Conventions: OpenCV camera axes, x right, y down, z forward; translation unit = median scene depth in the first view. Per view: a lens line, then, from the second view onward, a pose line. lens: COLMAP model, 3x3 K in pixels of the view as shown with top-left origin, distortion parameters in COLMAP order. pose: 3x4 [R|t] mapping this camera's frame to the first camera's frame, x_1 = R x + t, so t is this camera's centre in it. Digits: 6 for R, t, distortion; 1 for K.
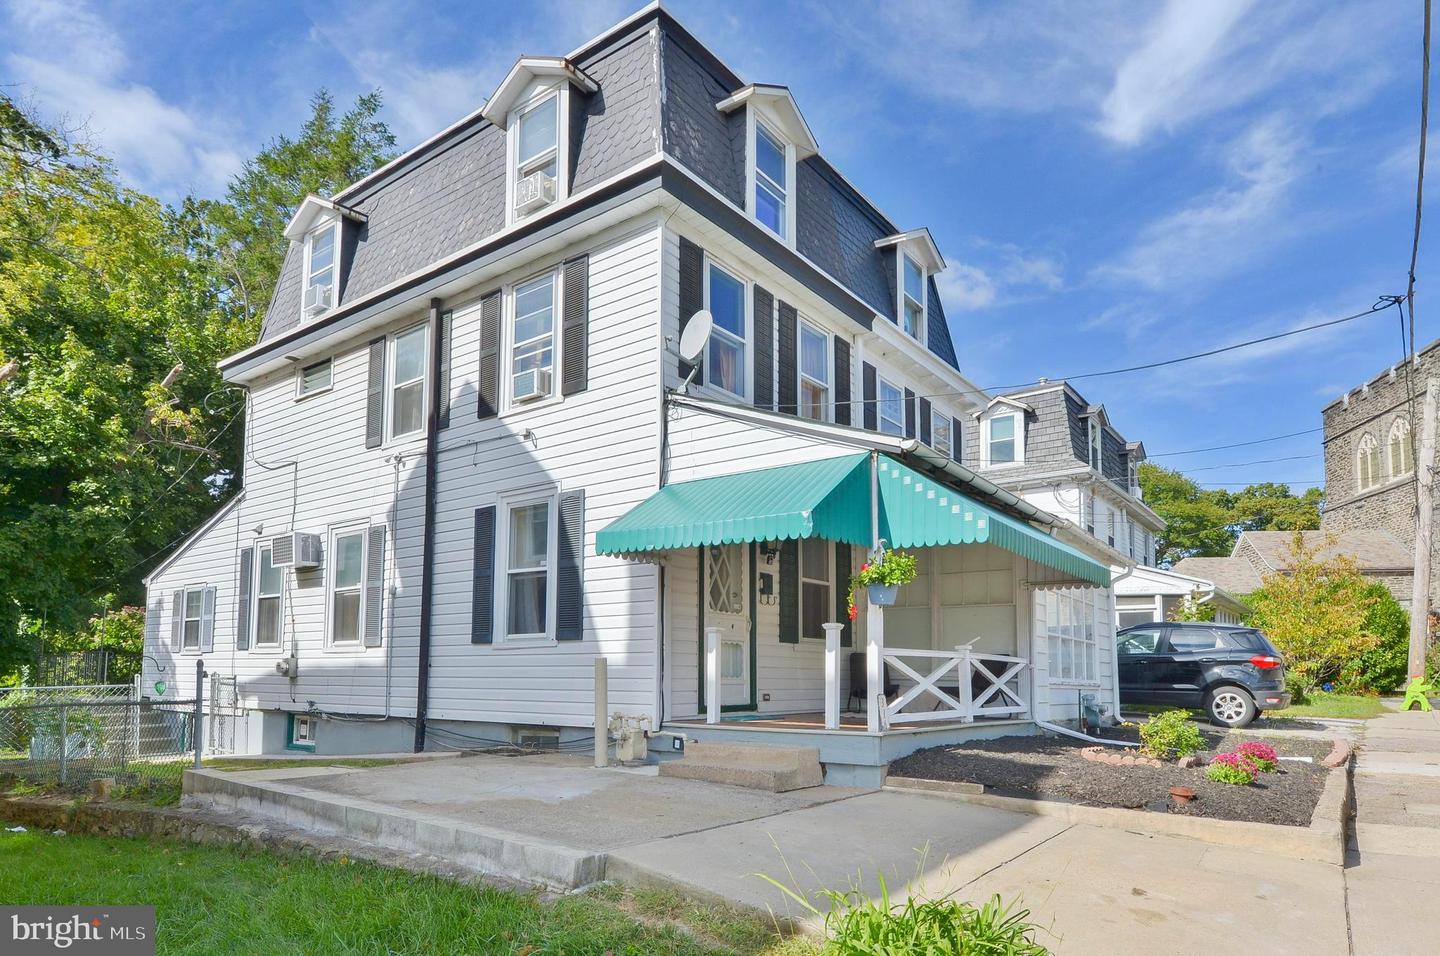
lens RADIAL K [[858.2, 0, 723.9], [0, 858.2, 617.2], [0, 0, 1]] dist [0.000196, -0.000337]
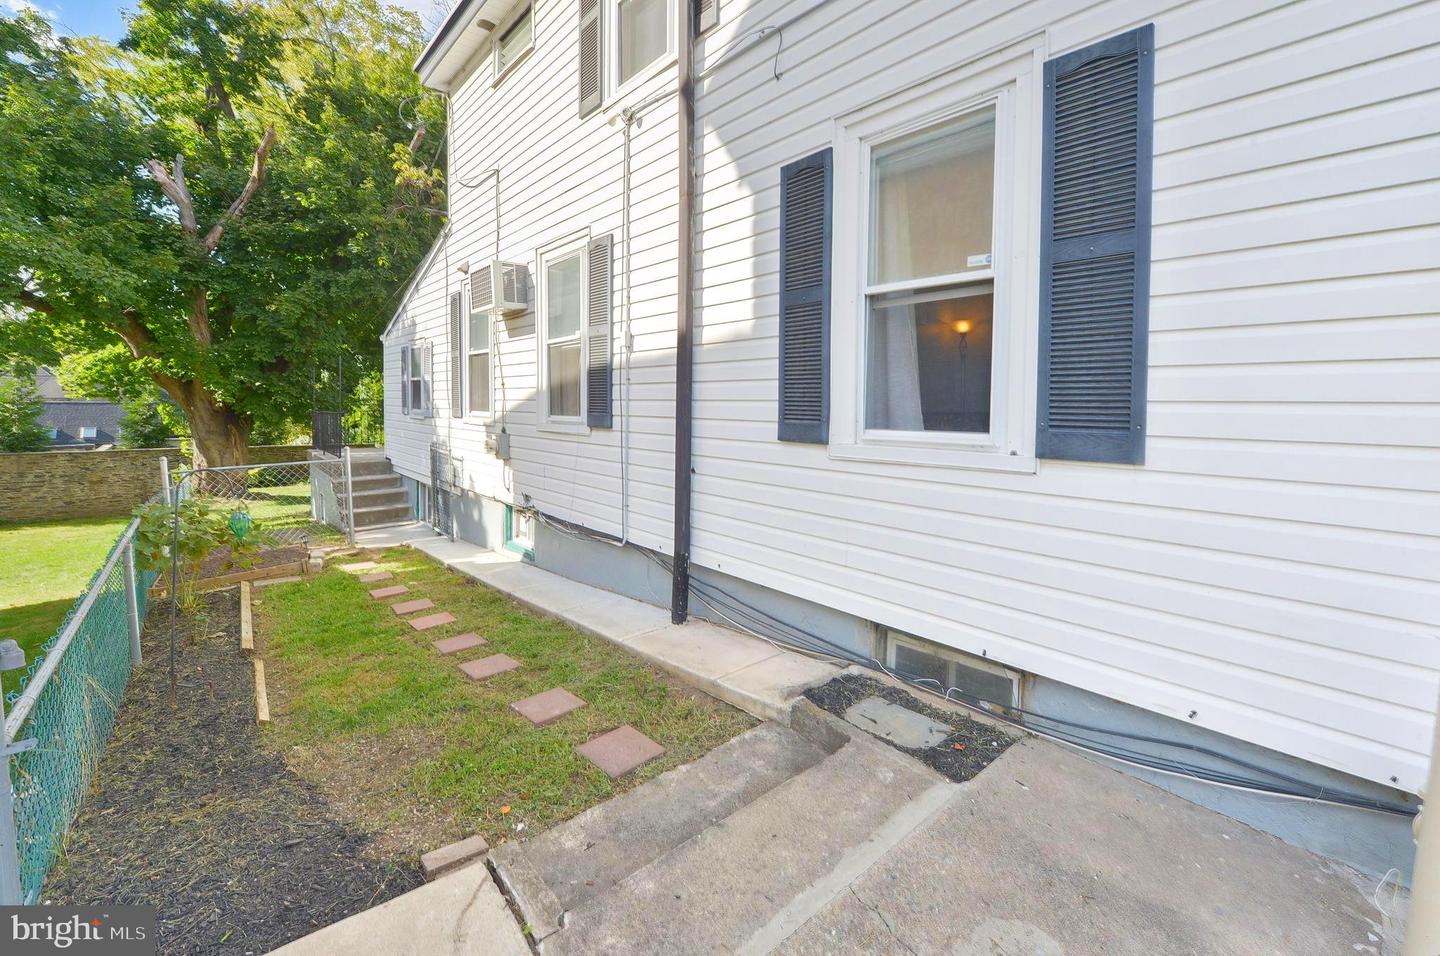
lens RADIAL K [[636.9, 0, 714.0], [0, 636.9, 426.1], [0, 0, 1]] dist [-0.001573, -0.000768]
pose [[0.974016, 0.007089, -0.226369, -0.230191], [0.016649, 0.994564, 0.102784, -0.016257], [0.225867, -0.103882, 0.968603, 0.588595]]
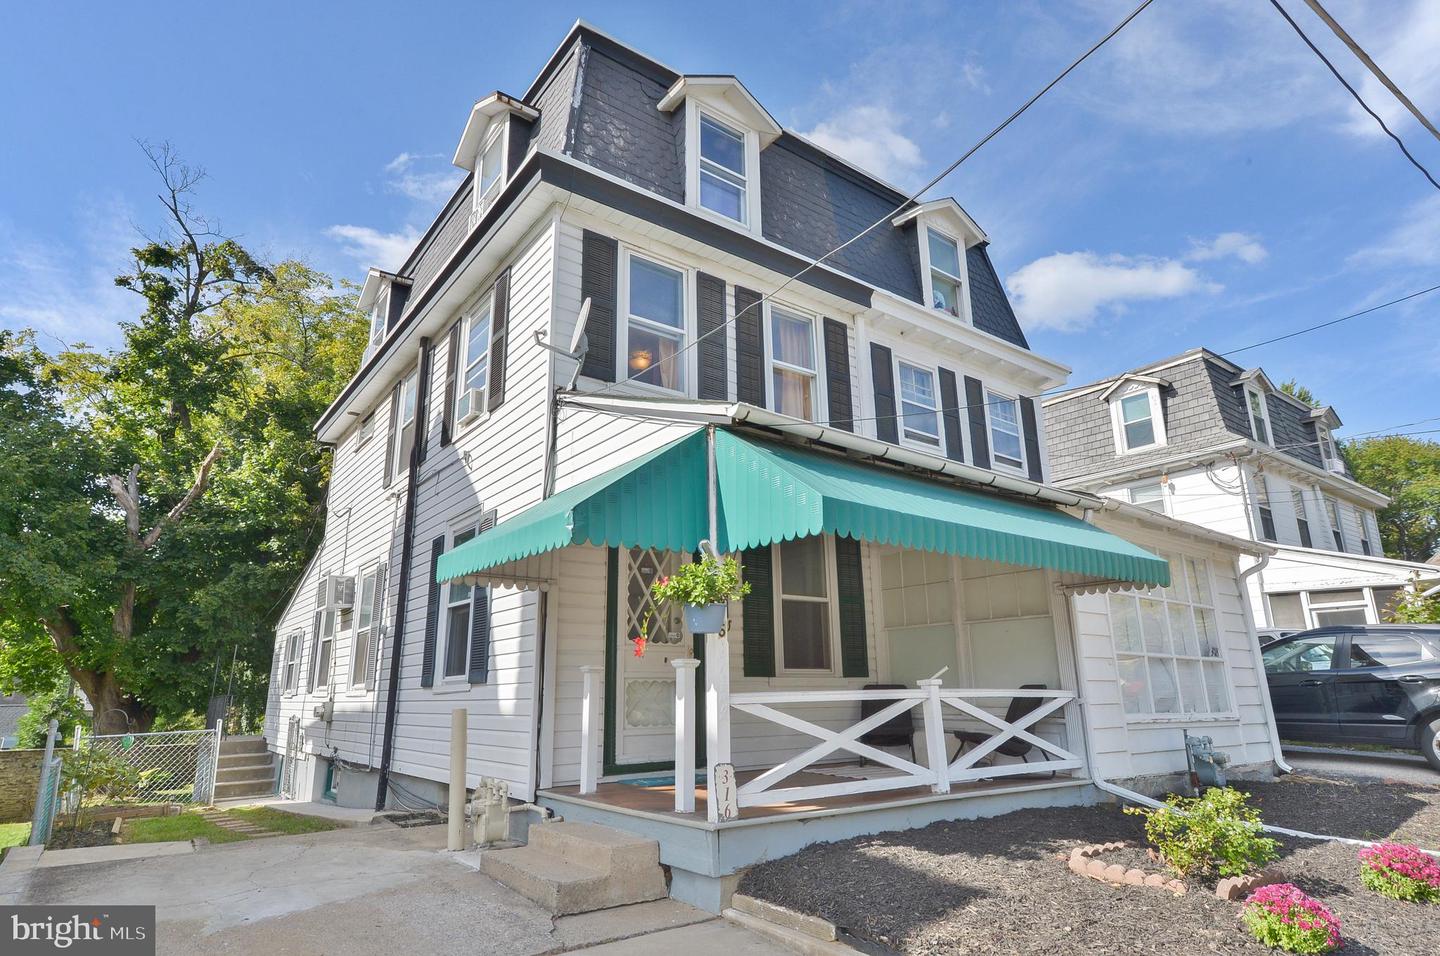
lens RADIAL K [[806.9, 0, 720.0], [0, 806.9, 478.0], [0, 0, 1]] dist [-0.000802, -0.000440]
pose [[0.962364, -0.091203, -0.256003, 0.234415], [0.040409, 0.979556, -0.197069, -0.005052], [0.268742, 0.179308, 0.946375, 0.218214]]
